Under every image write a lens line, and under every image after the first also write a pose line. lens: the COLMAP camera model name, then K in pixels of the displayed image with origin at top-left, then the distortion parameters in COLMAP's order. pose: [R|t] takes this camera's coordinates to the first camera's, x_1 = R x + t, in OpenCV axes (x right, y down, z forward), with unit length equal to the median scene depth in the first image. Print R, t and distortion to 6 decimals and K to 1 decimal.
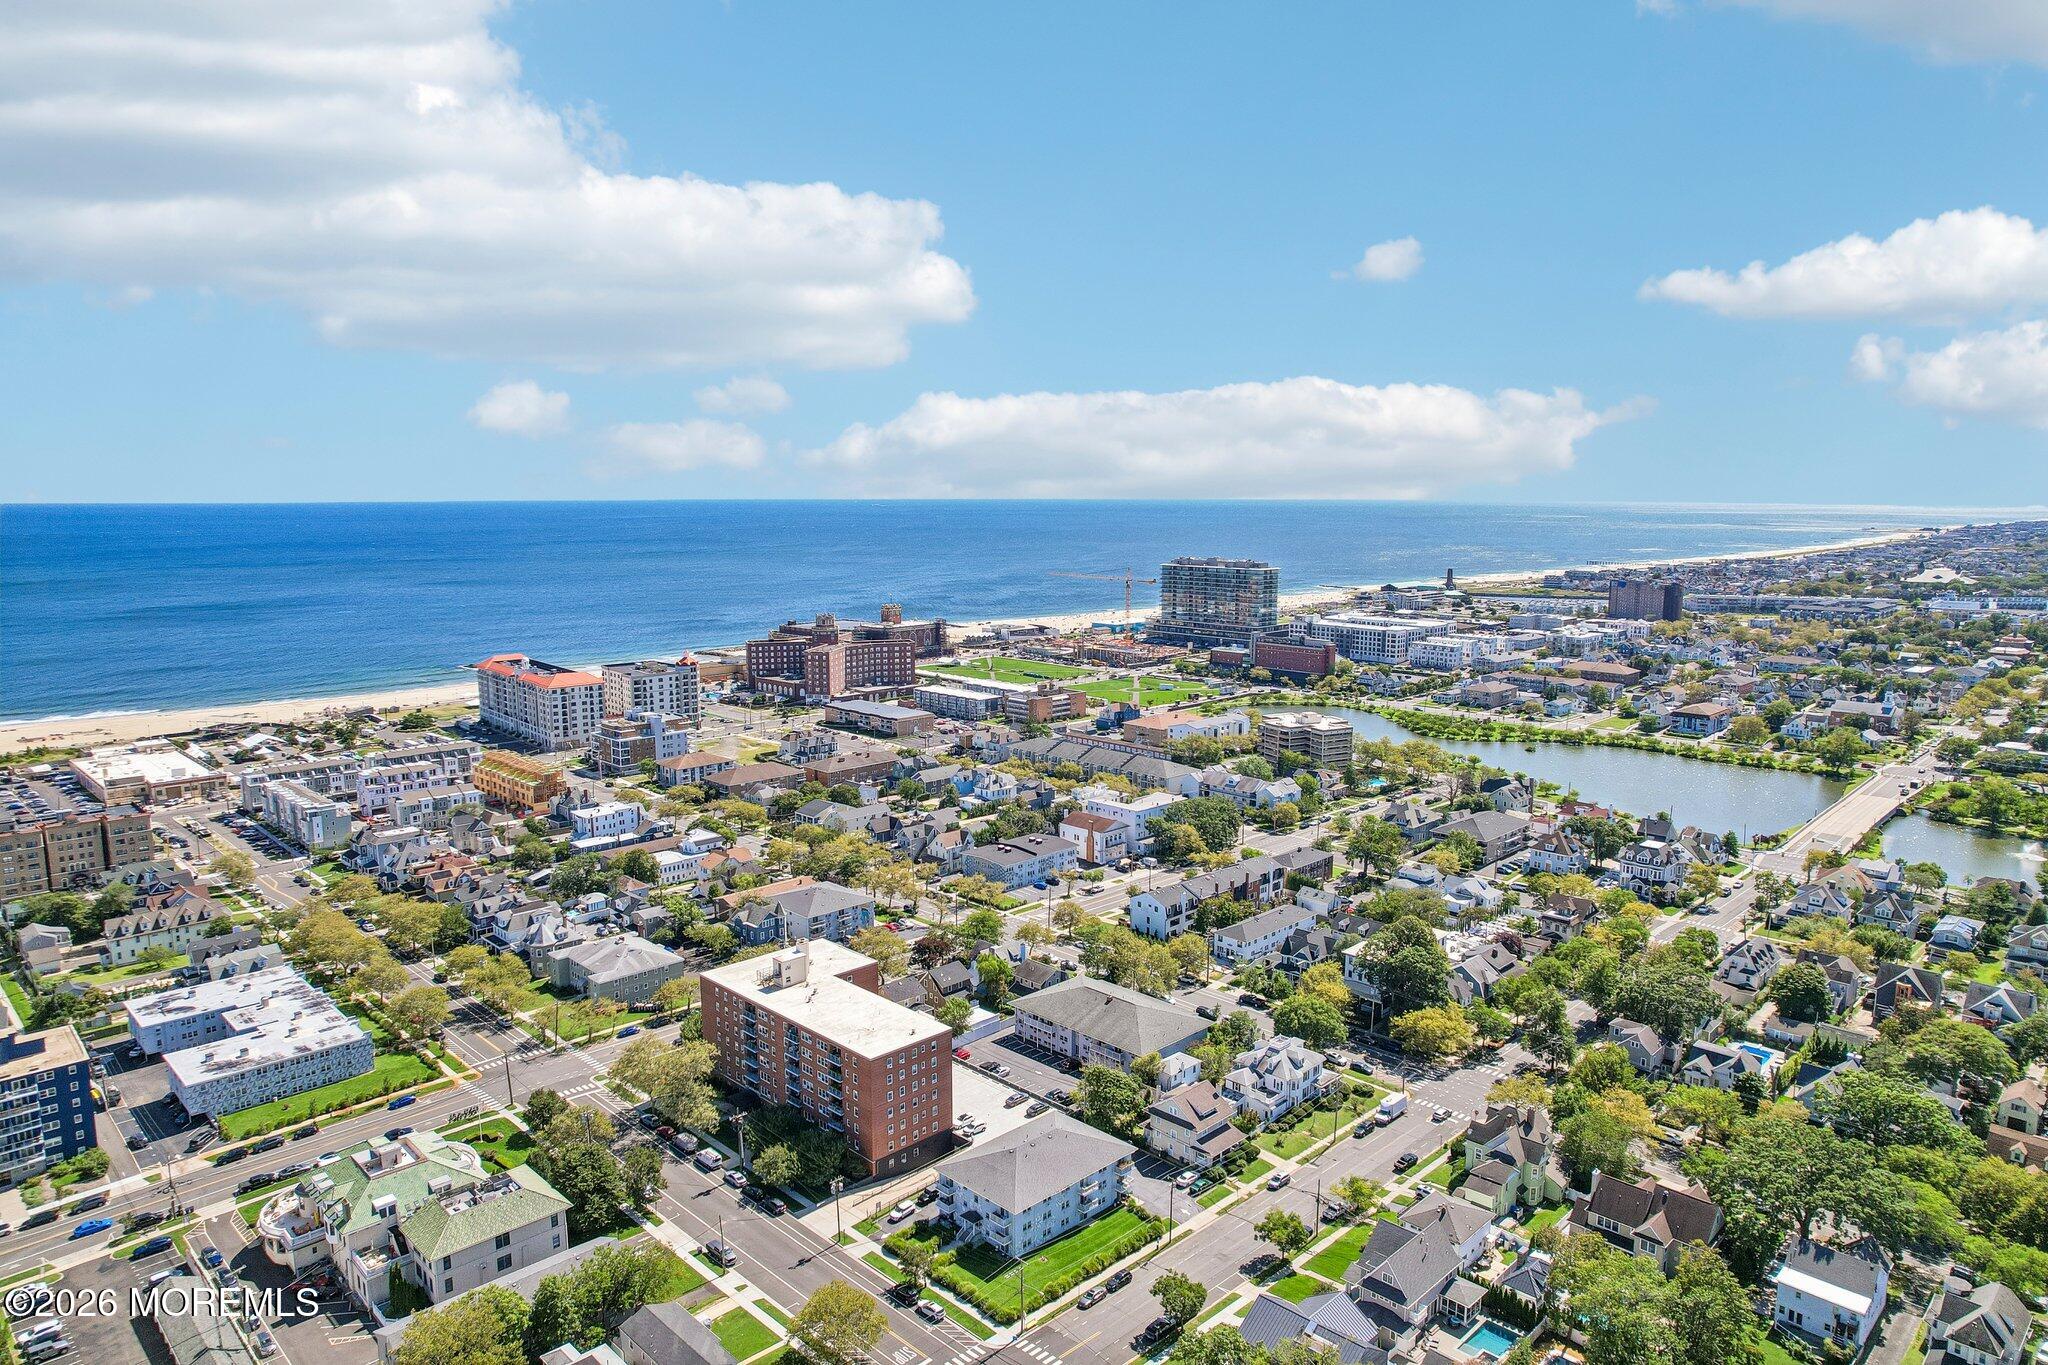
lens RADIAL K [[1313.0, 0, 1026.9], [0, 1313.0, 685.8], [0, 0, 1]] dist [-0.075386, 0.071157]
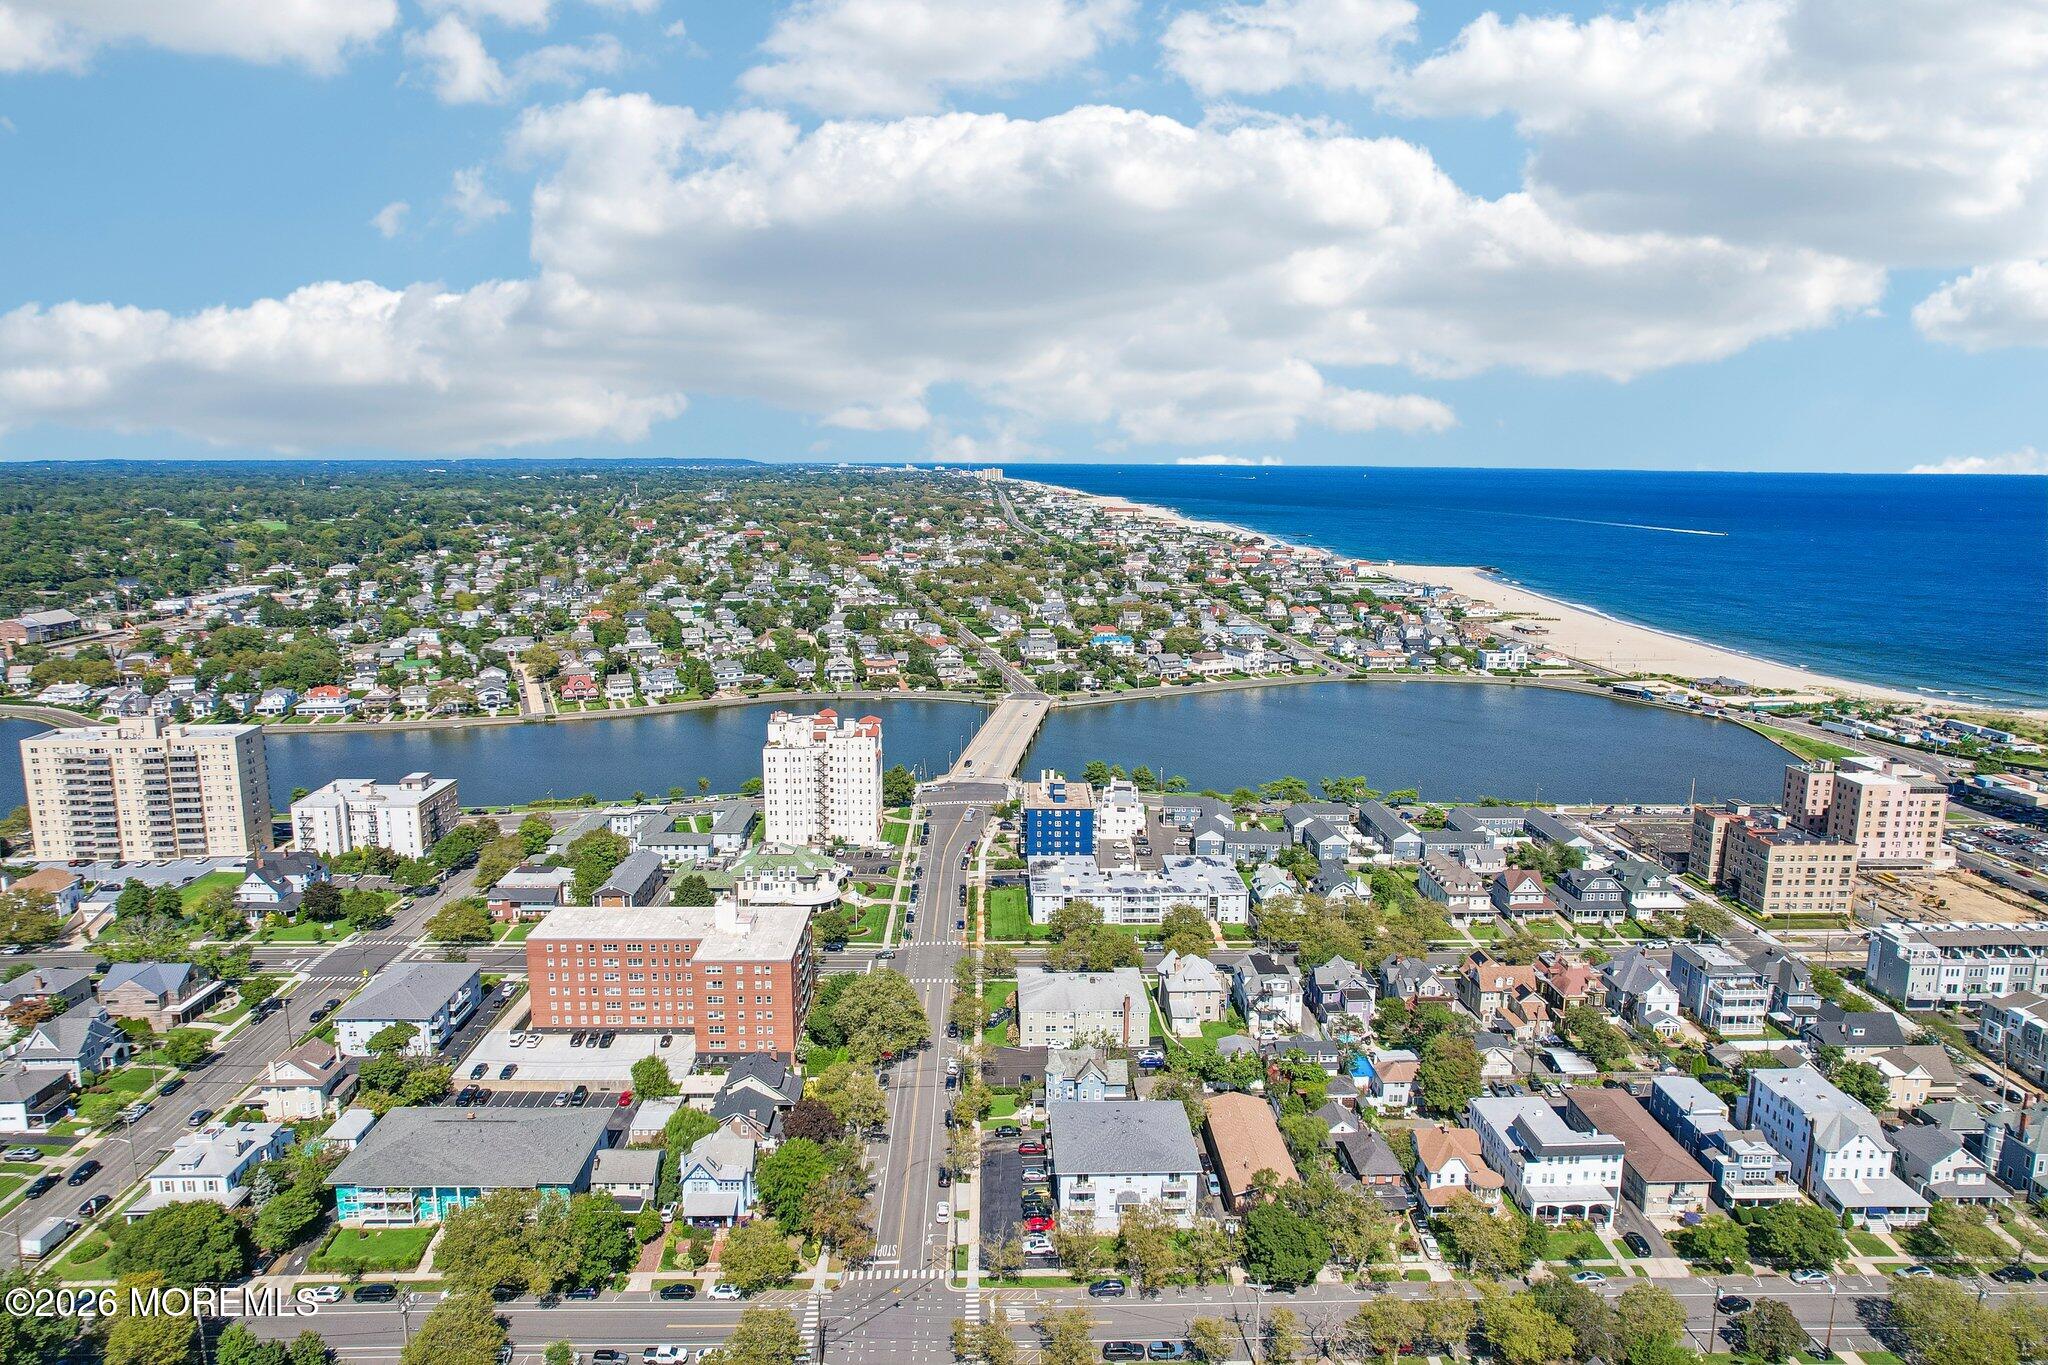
lens RADIAL K [[1310.1, 0, 1023.9], [0, 1310.1, 691.9], [0, 0, 1]] dist [-0.079199, 0.071489]
pose [[-0.685107, 0.126835, -0.717315, 0.240583], [-0.112502, 0.954487, 0.276222, -0.168955], [0.719702, 0.269941, -0.639657, 1.128423]]
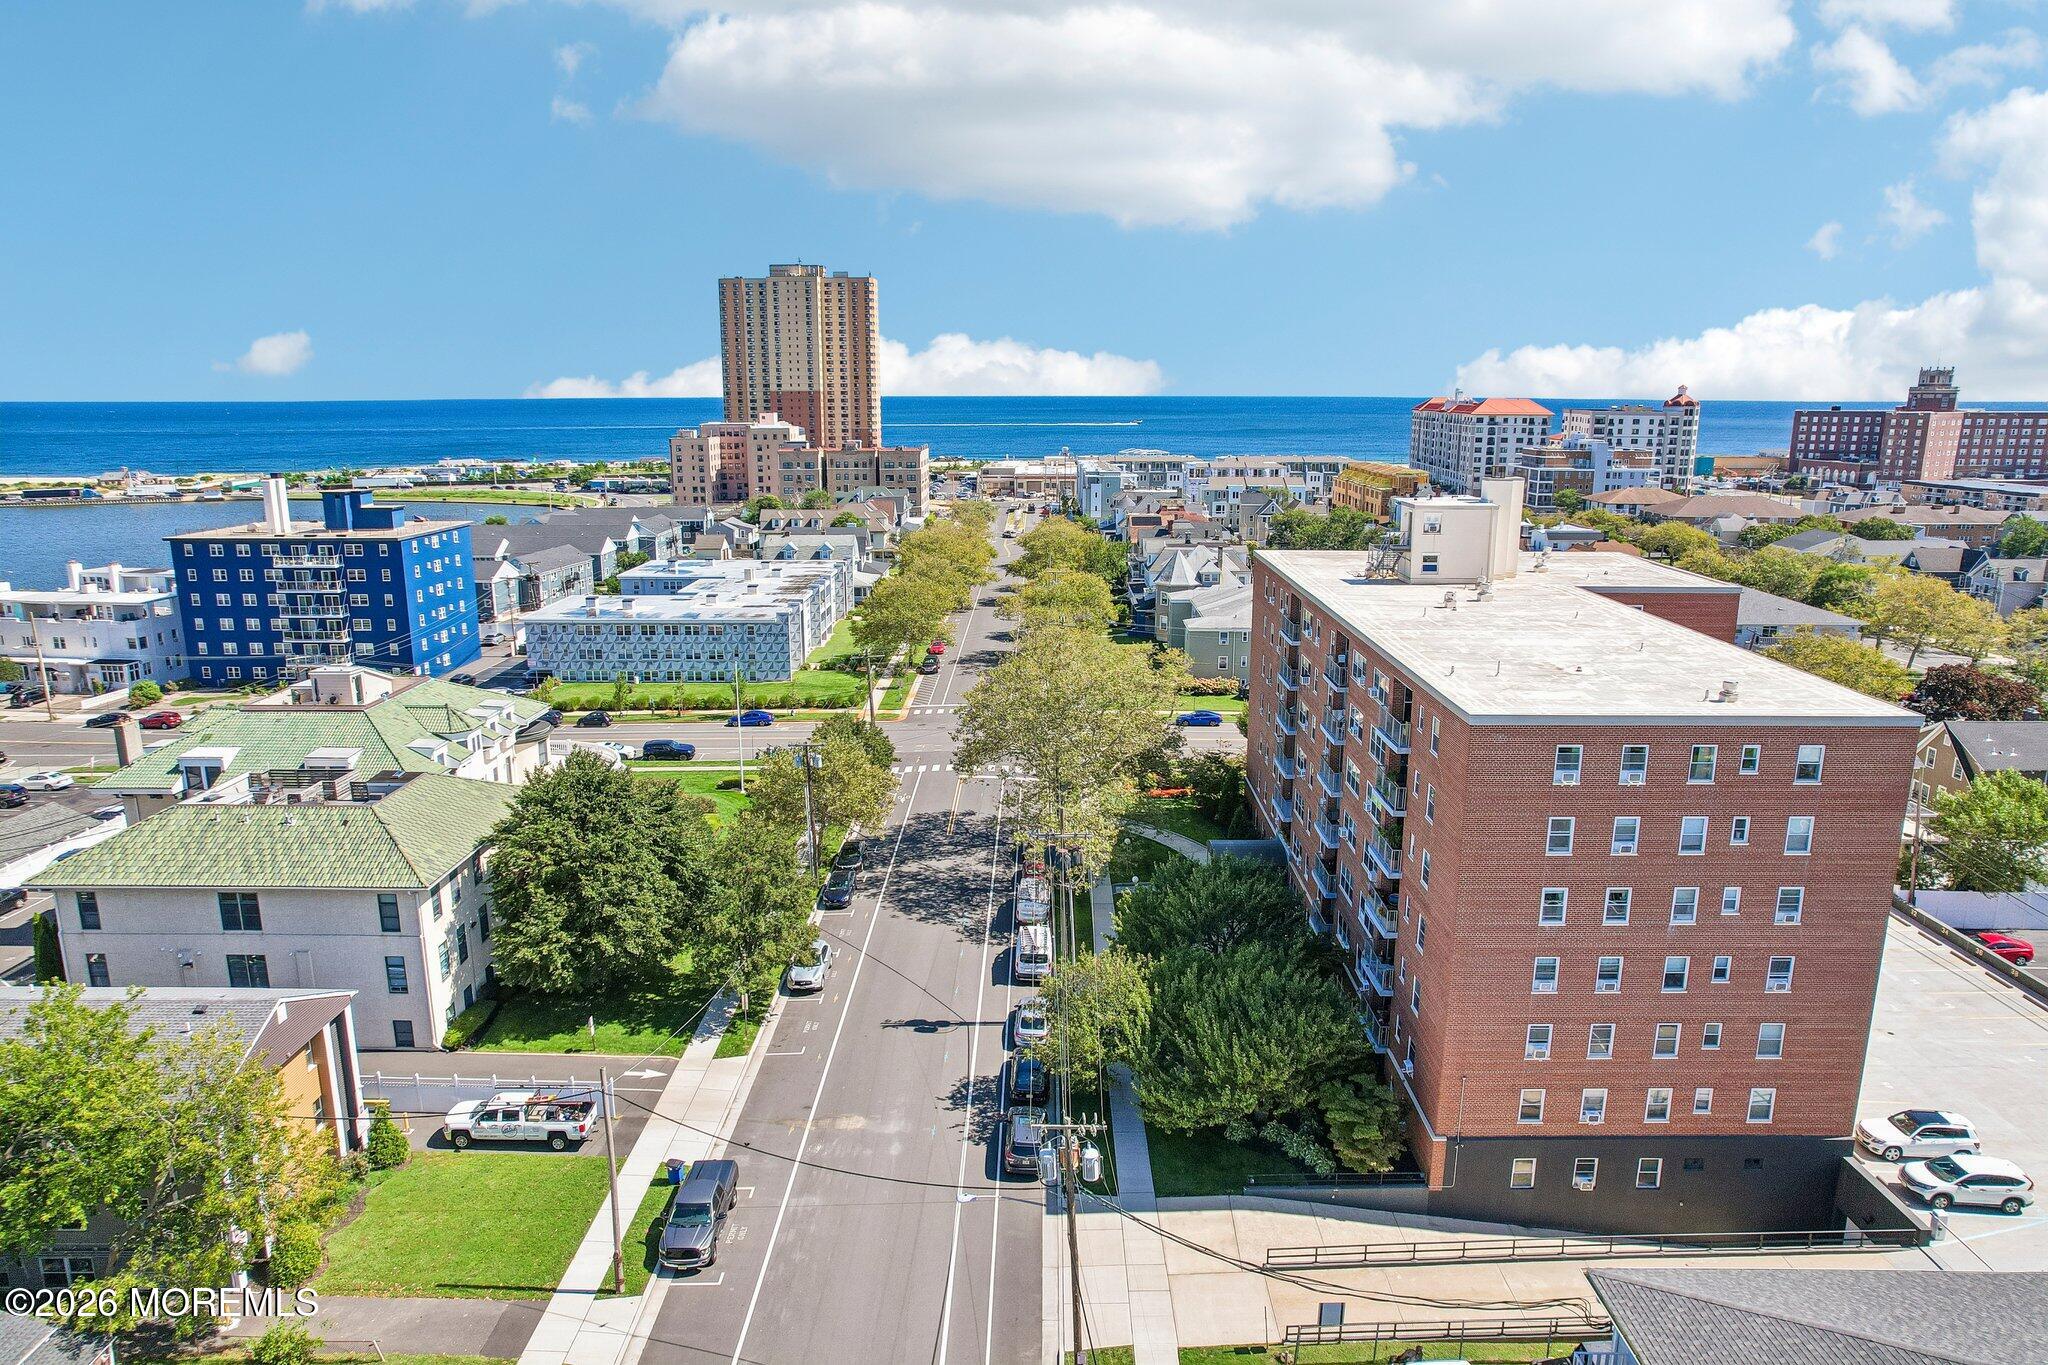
lens RADIAL K [[1310.1, 0, 1023.9], [0, 1310.1, 691.9], [0, 0, 1]] dist [-0.079199, 0.071489]
pose [[0.701457, 0.159427, -0.694652, -0.007449], [-0.105155, 0.987144, 0.120371, 0.142582], [0.704912, -0.011389, 0.709204, 0.422063]]
